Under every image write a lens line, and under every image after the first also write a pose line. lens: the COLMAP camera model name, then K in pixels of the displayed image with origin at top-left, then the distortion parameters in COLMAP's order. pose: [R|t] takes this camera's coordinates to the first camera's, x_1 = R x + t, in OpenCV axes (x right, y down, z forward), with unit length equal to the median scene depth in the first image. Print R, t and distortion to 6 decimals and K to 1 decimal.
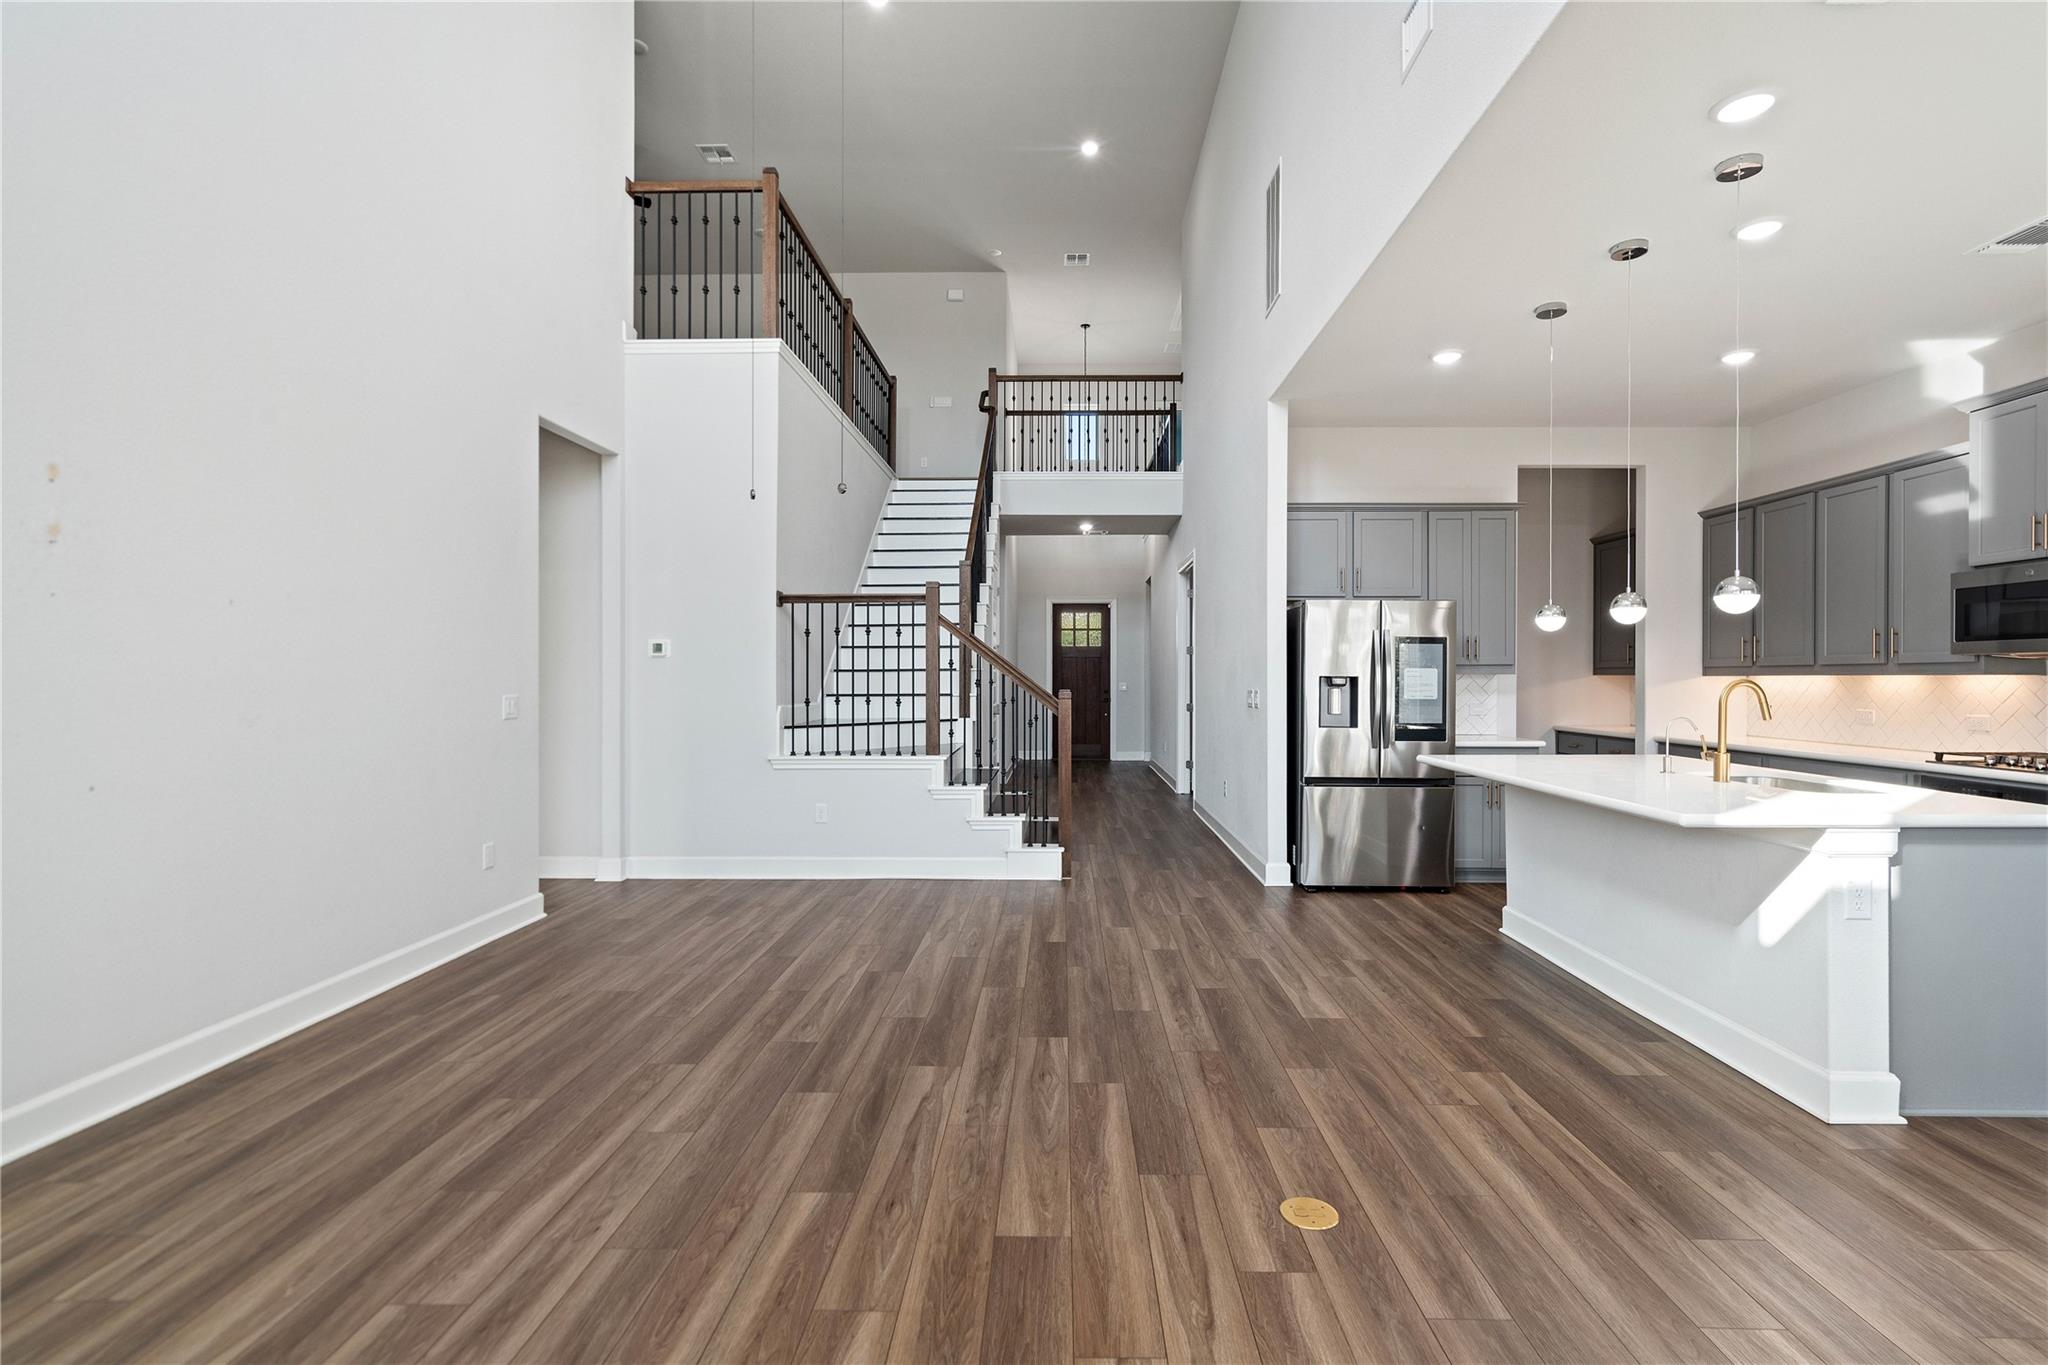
lens RADIAL K [[938.4, 0, 1045.0], [0, 938.4, 677.0], [0, 0, 1]] dist [0.000443, 0.000211]
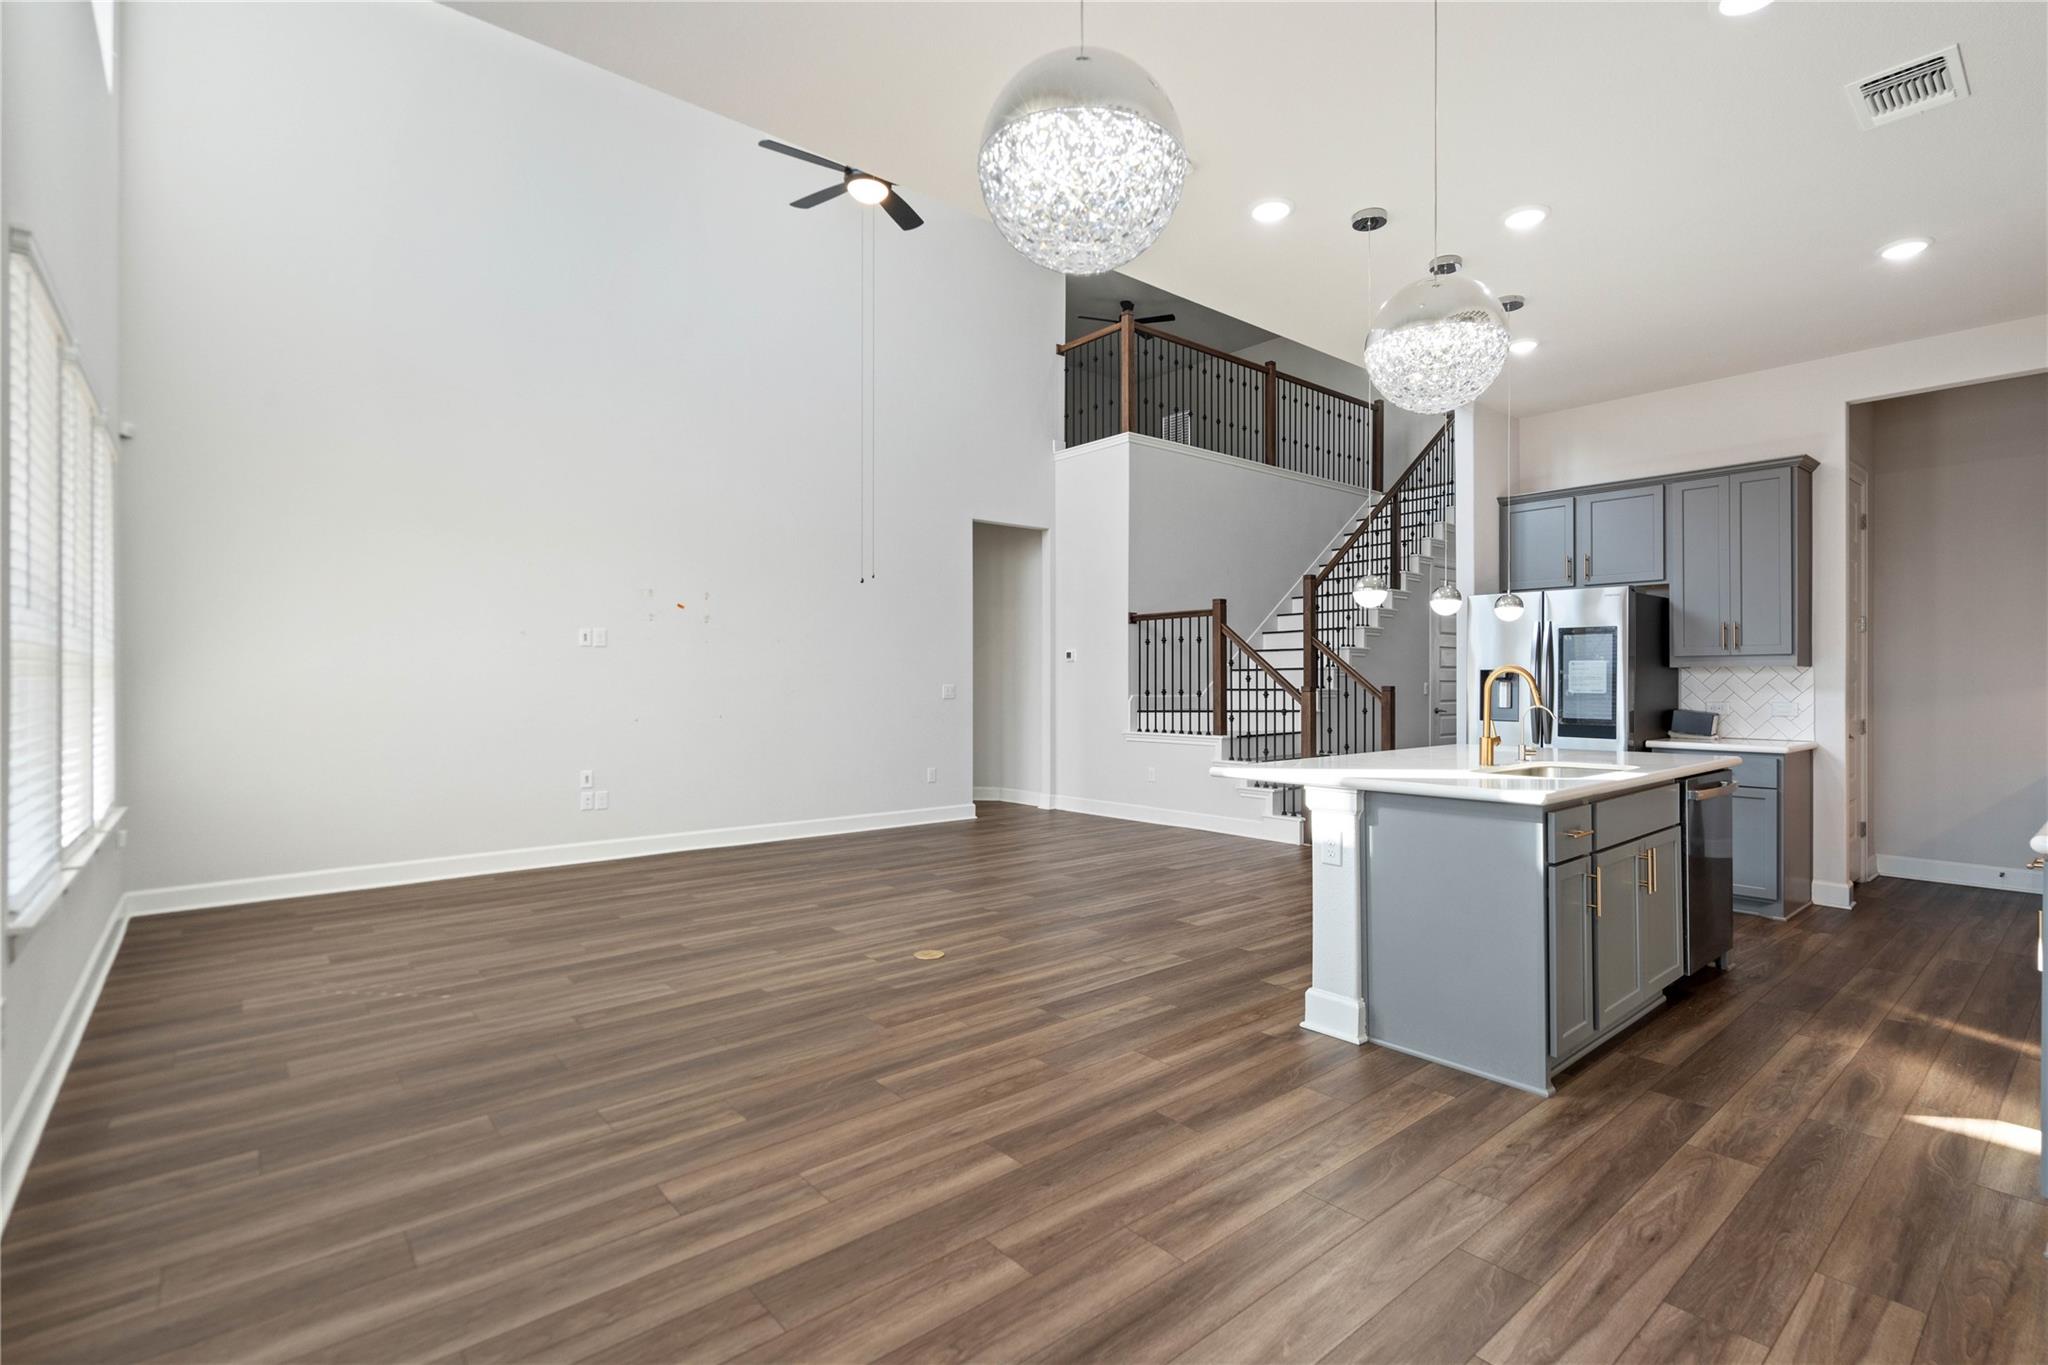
lens RADIAL K [[962.5, 0, 1057.0], [0, 962.5, 680.5], [0, 0, 1]] dist [0.000550, 0.000375]
pose [[0.672063, -0.001671, -0.740492, 0.760482], [-0.000428, 0.999996, -0.002644, 0.013382], [0.740494, 0.002094, 0.672060, -0.039762]]
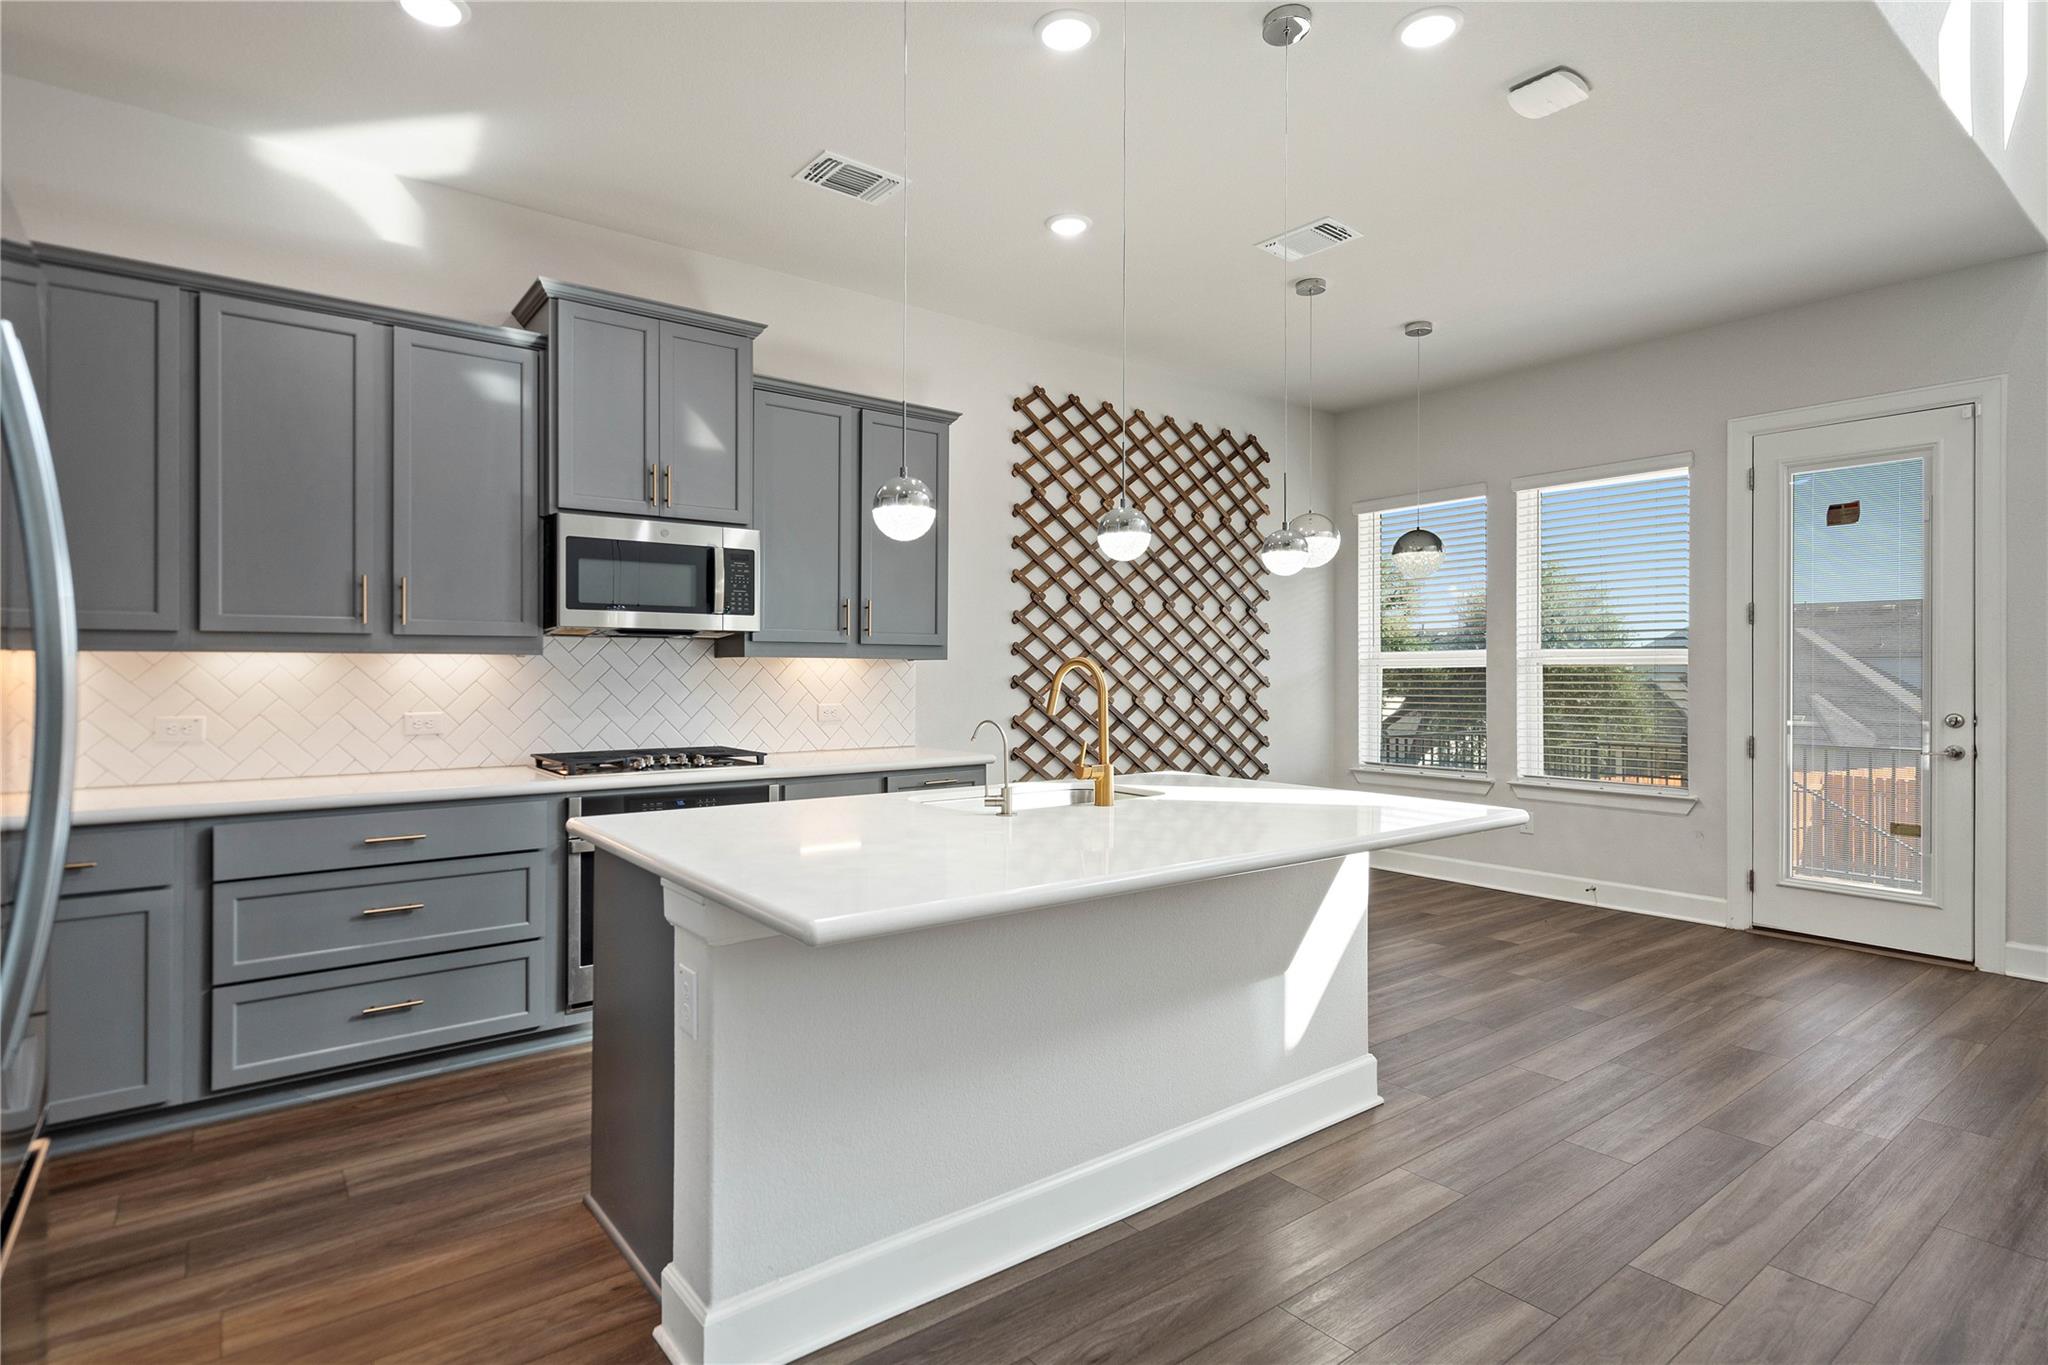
lens RADIAL K [[1027.1, 0, 1004.7], [0, 1027.1, 662.5], [0, 0, 1]] dist [-0.000492, 0.000812]
pose [[-0.619022, 0.005058, 0.785357, 0.108615], [-0.001794, 0.999968, -0.007855, 0.007616], [-0.785372, -0.006271, -0.618993, 0.978603]]
